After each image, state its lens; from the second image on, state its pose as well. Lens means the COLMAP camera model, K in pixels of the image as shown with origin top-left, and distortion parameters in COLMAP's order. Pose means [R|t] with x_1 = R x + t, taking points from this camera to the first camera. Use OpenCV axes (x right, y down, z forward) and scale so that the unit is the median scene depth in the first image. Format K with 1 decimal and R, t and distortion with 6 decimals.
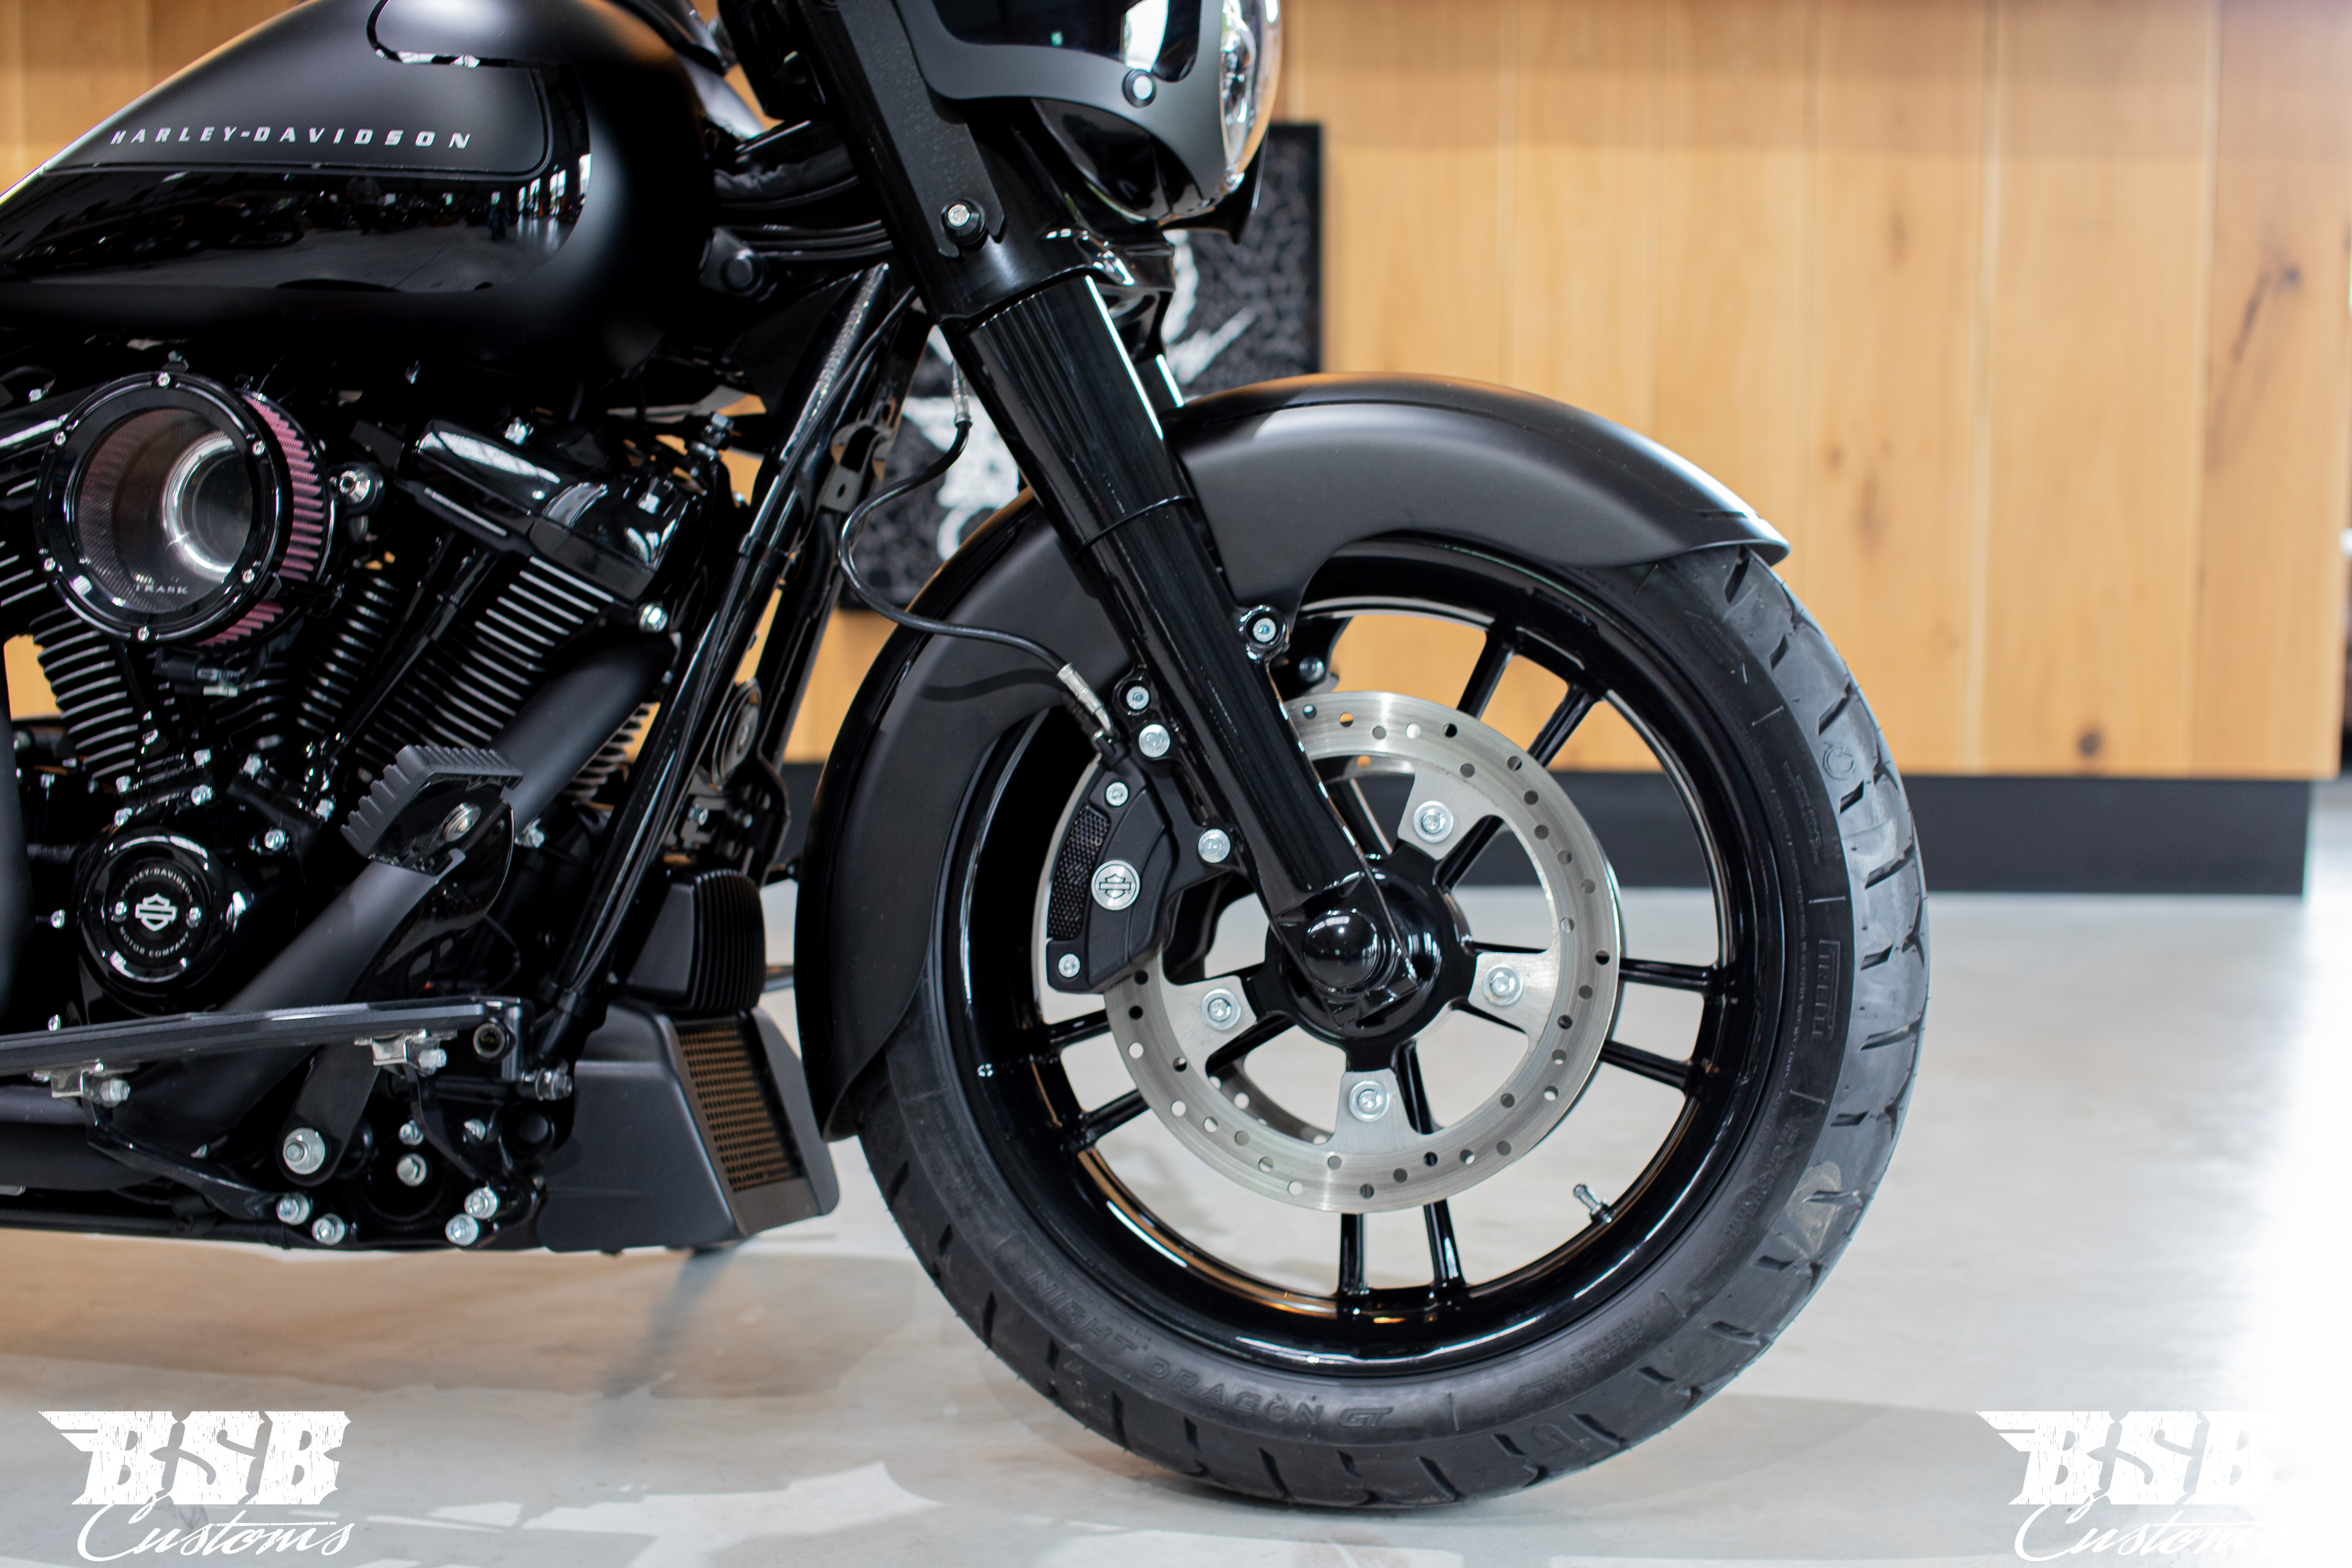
lens RADIAL K [[3097.4, 0, 1176.0], [0, 3097.4, 784.0], [0, 0, 1]] dist [-0.119994, 0.110635]
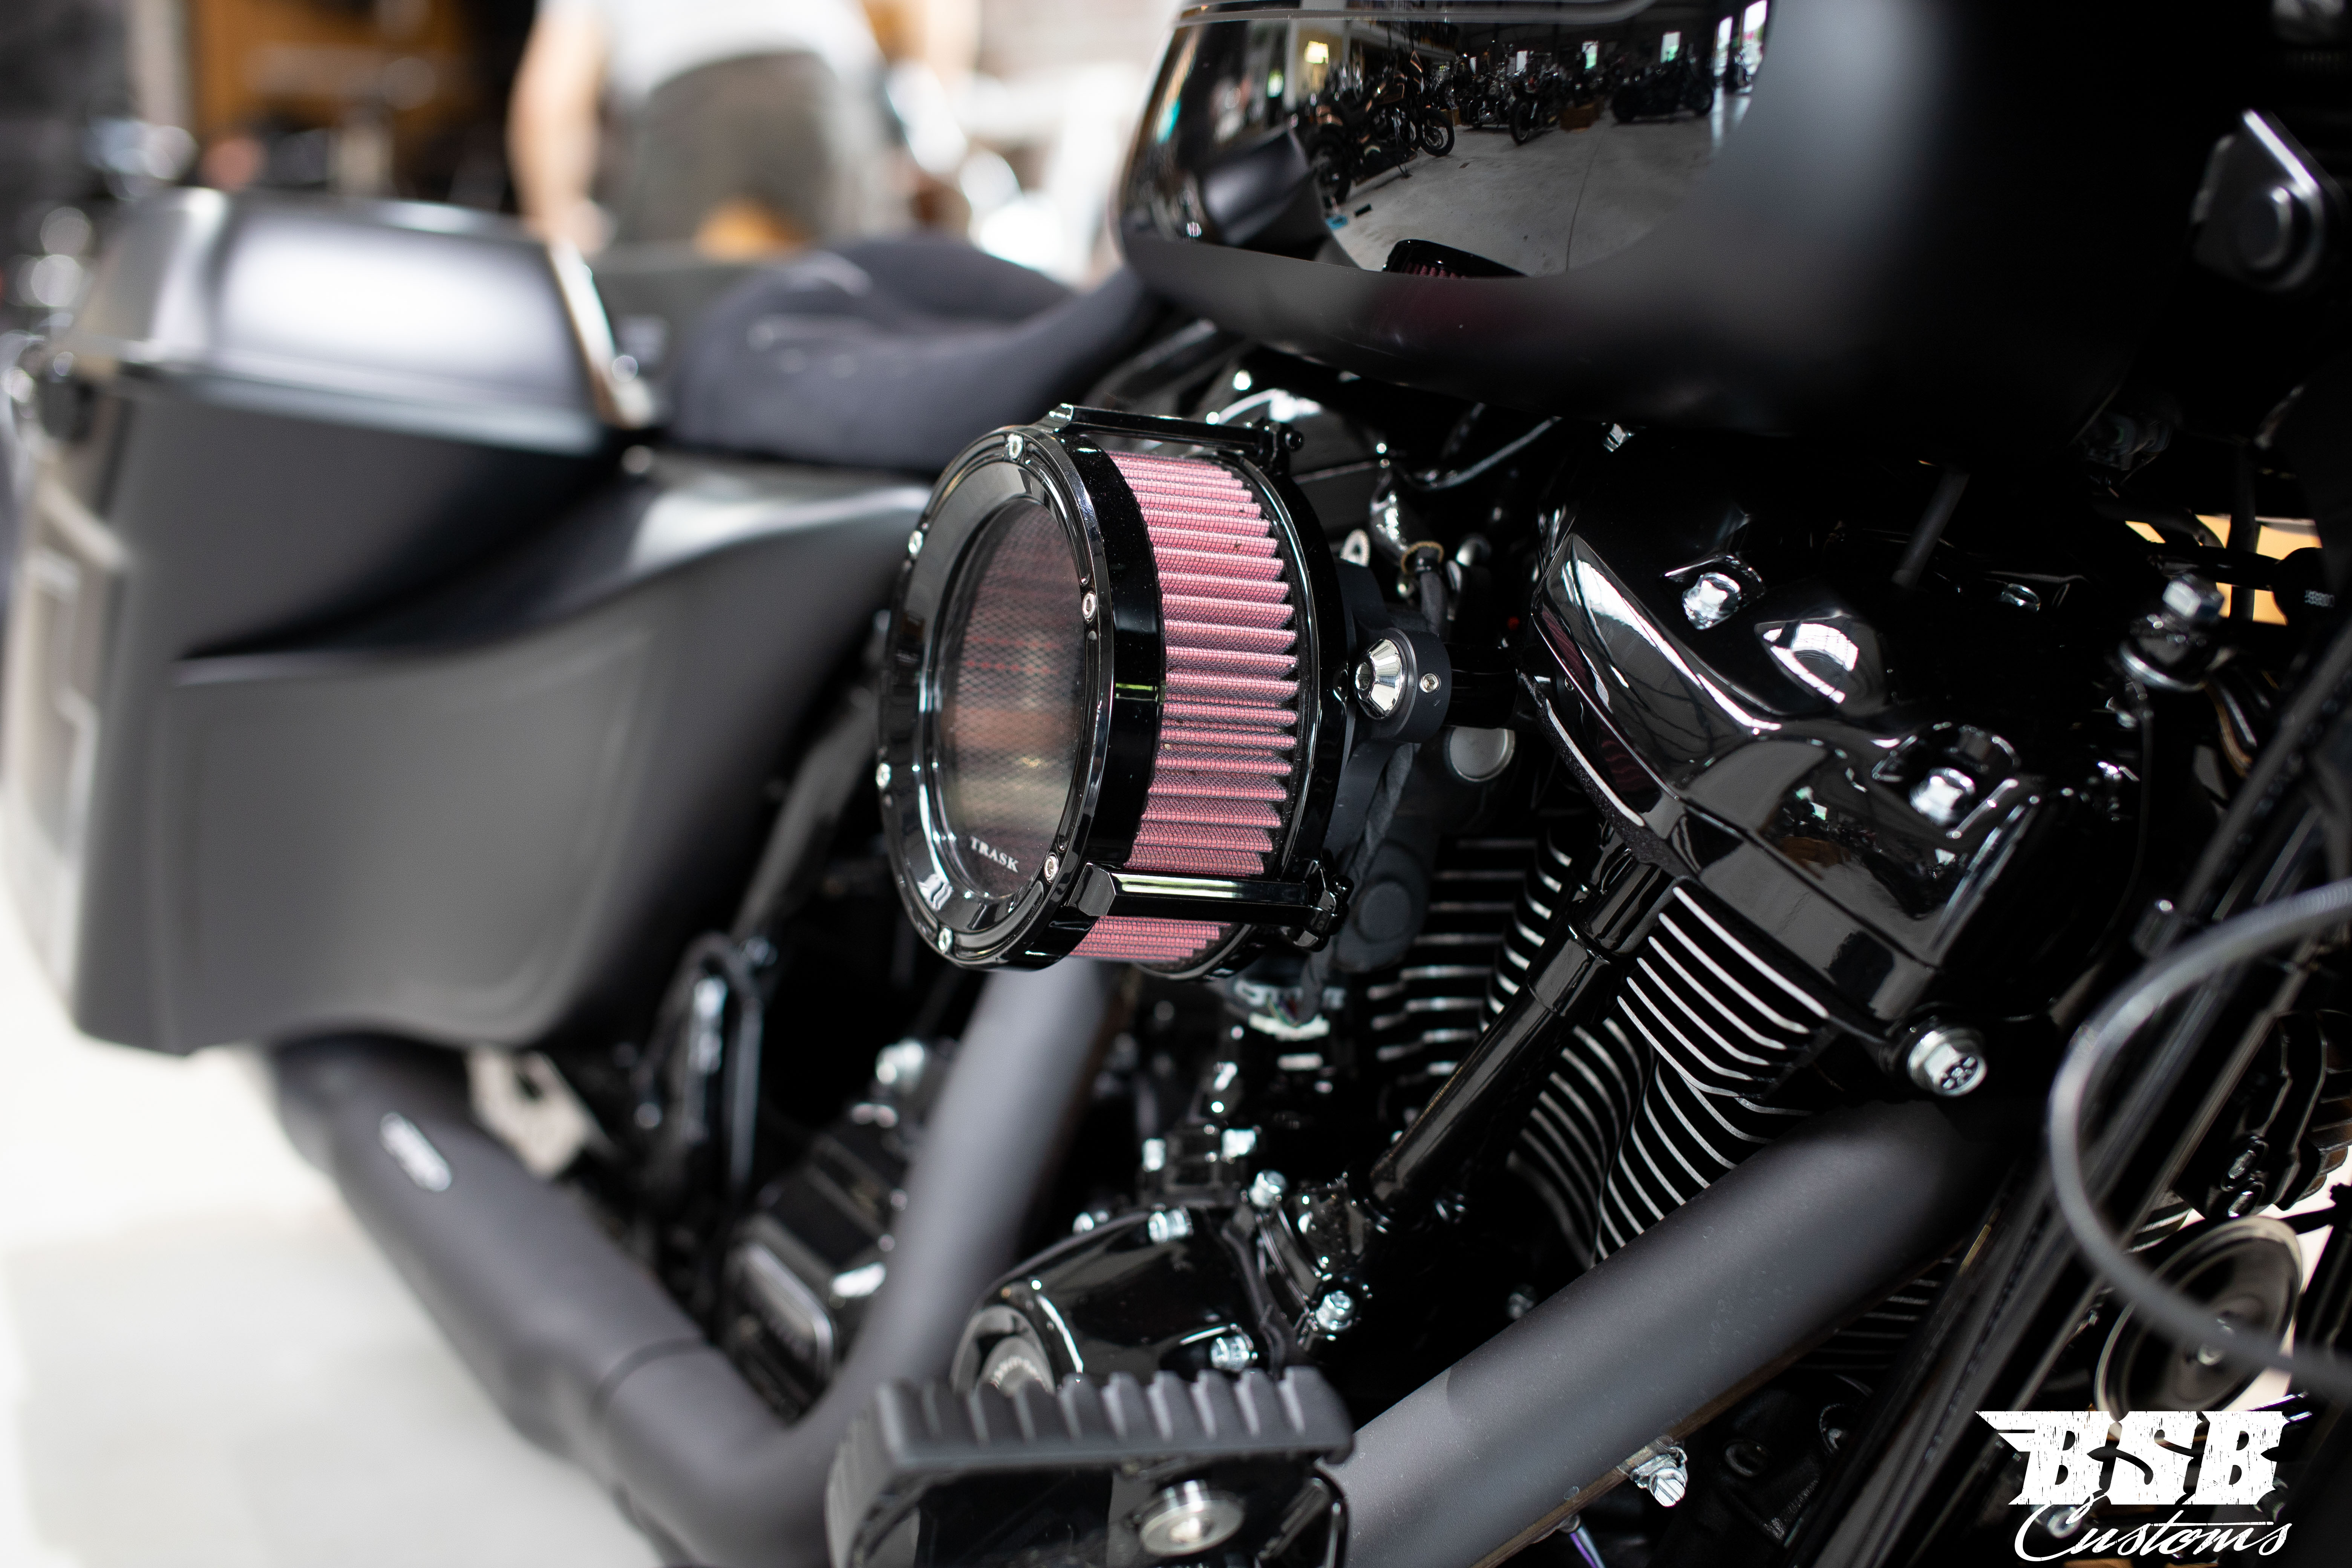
lens RADIAL K [[3125.5, 0, 1176.8], [0, 3125.5, 864.8], [0, 0, 1]] dist [-0.102372, 0.011278]
pose [[0.645231, 0.148013, -0.749512, 0.076849], [-0.094073, 0.988980, 0.114318, -0.122467], [0.758173, -0.003253, 0.652045, 0.669376]]
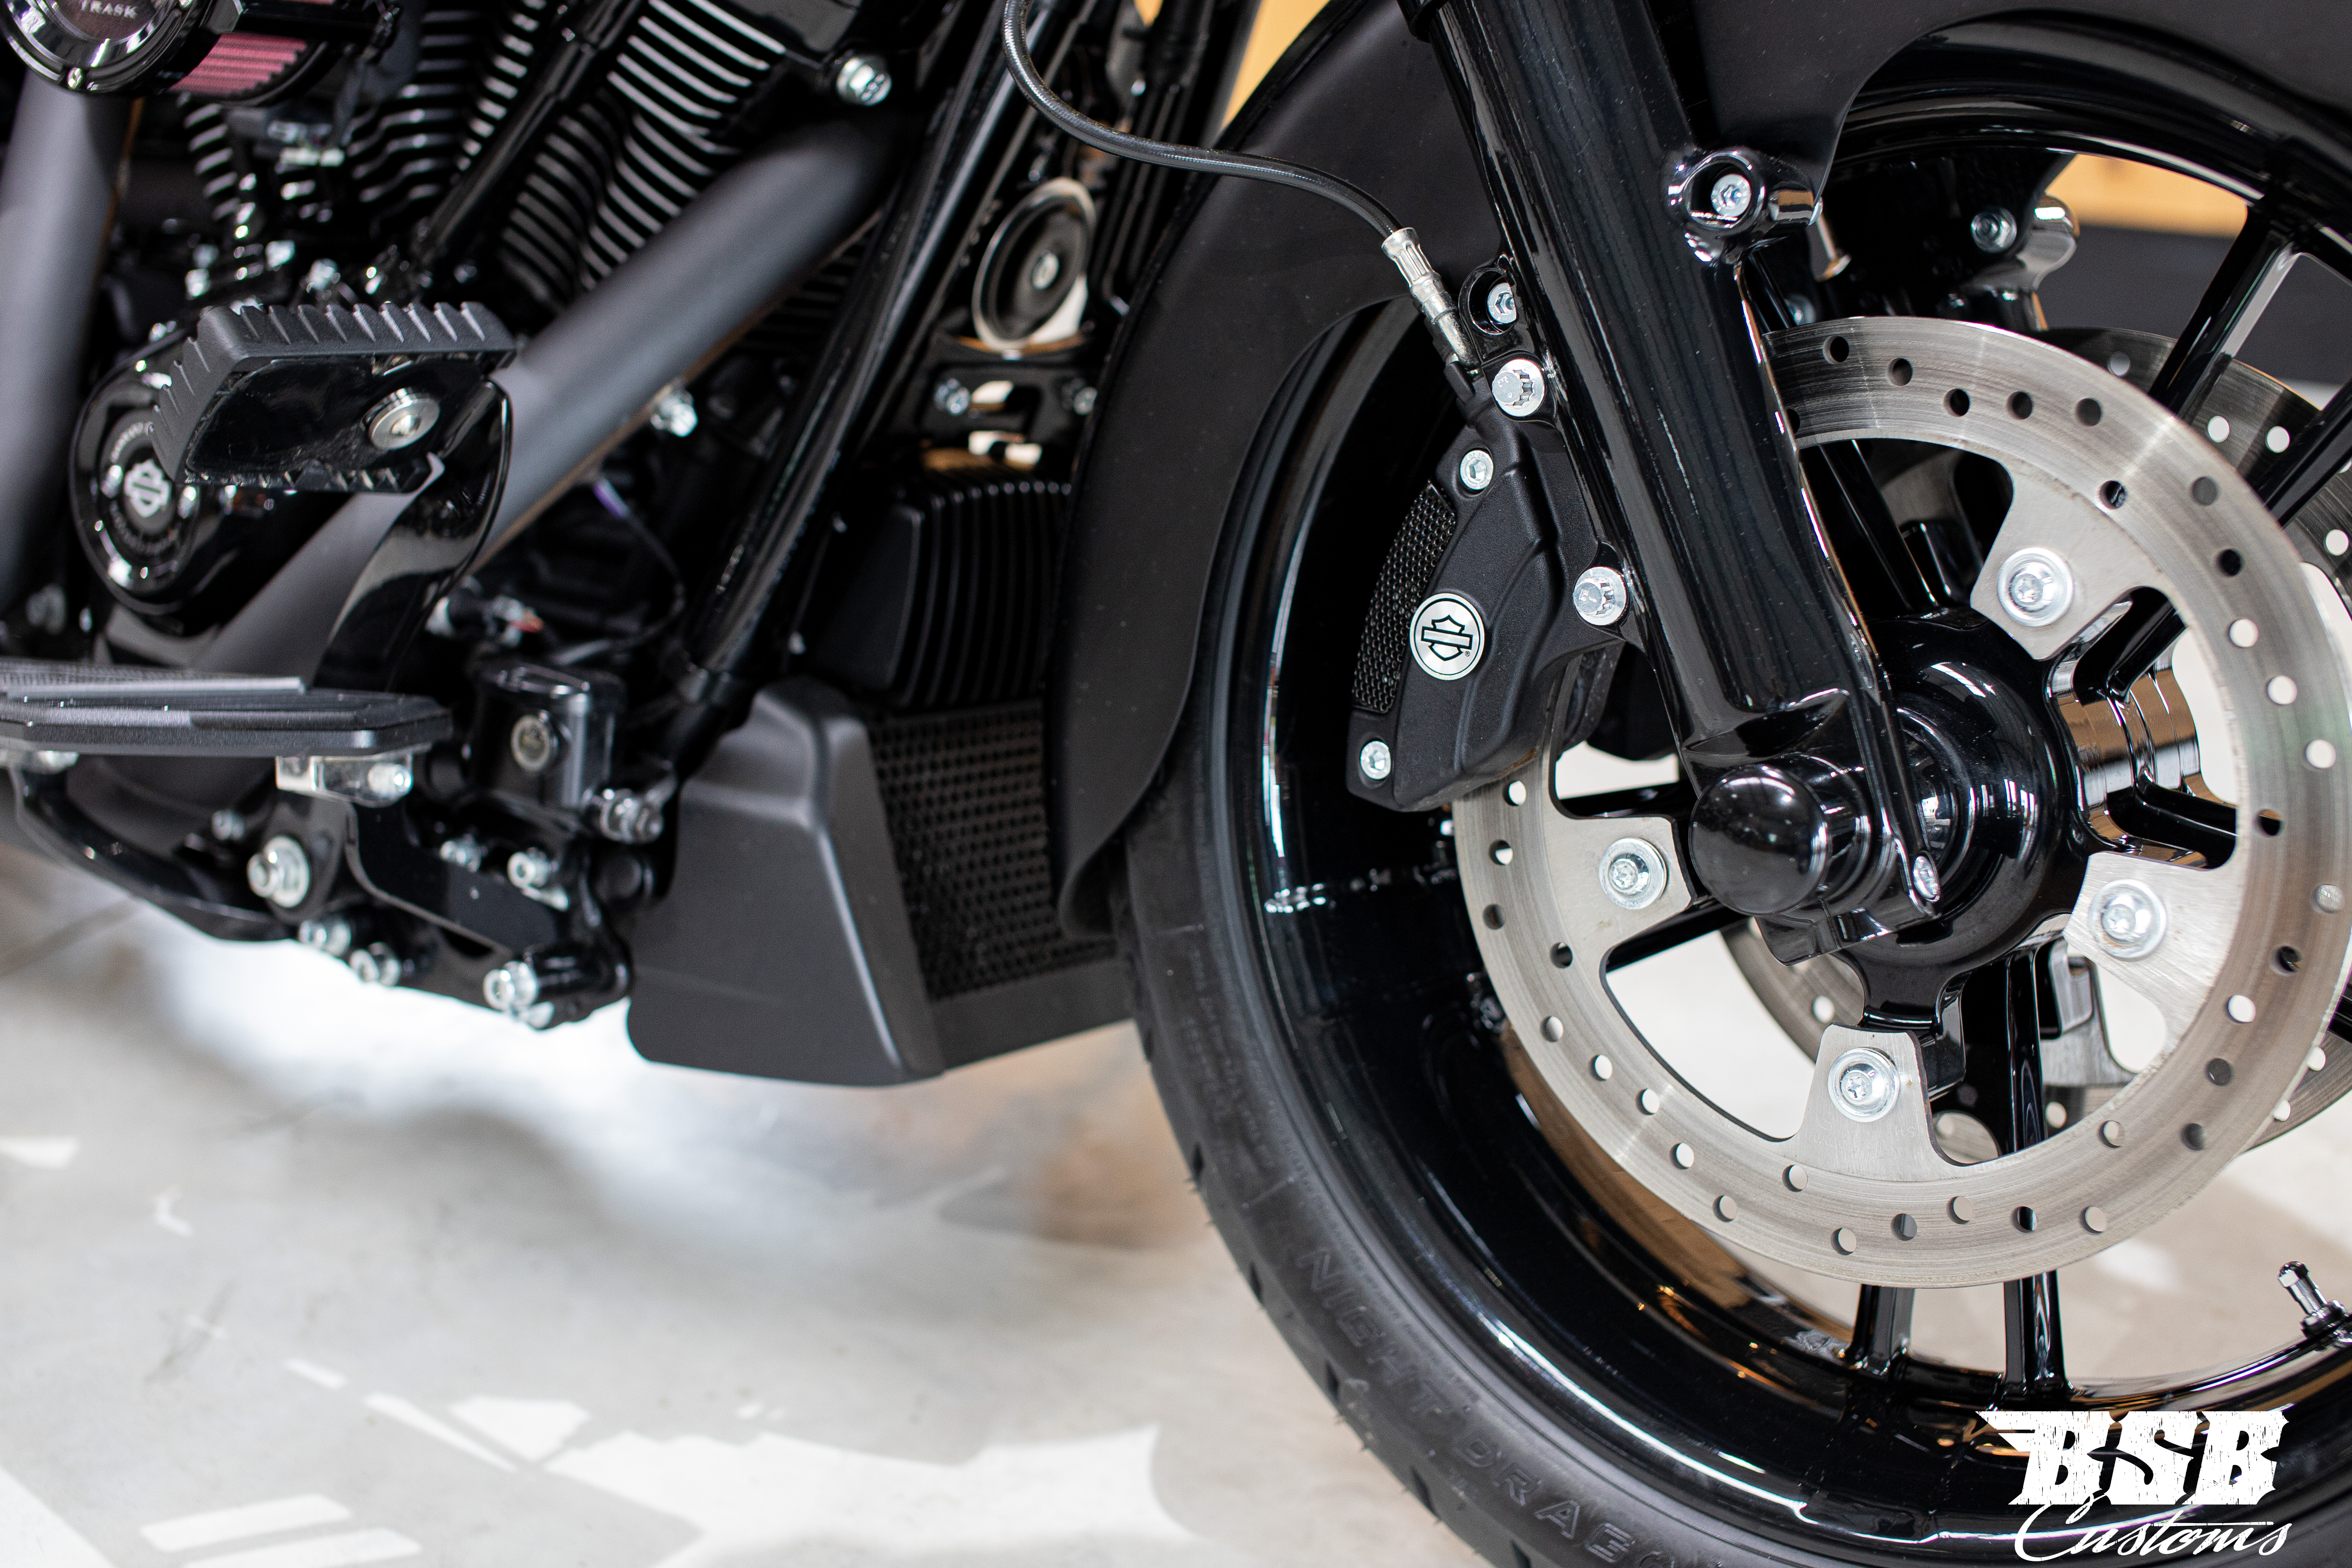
lens RADIAL K [[3268.5, 0, 1176.3], [0, 3268.5, 714.7], [0, 0, 1]] dist [-0.014596, -0.318337]
pose [[0.911924, 0.134346, -0.387744, 0.161339], [-0.057246, 0.977300, 0.203980, -0.068818], [0.406346, -0.163818, 0.898914, 0.435540]]
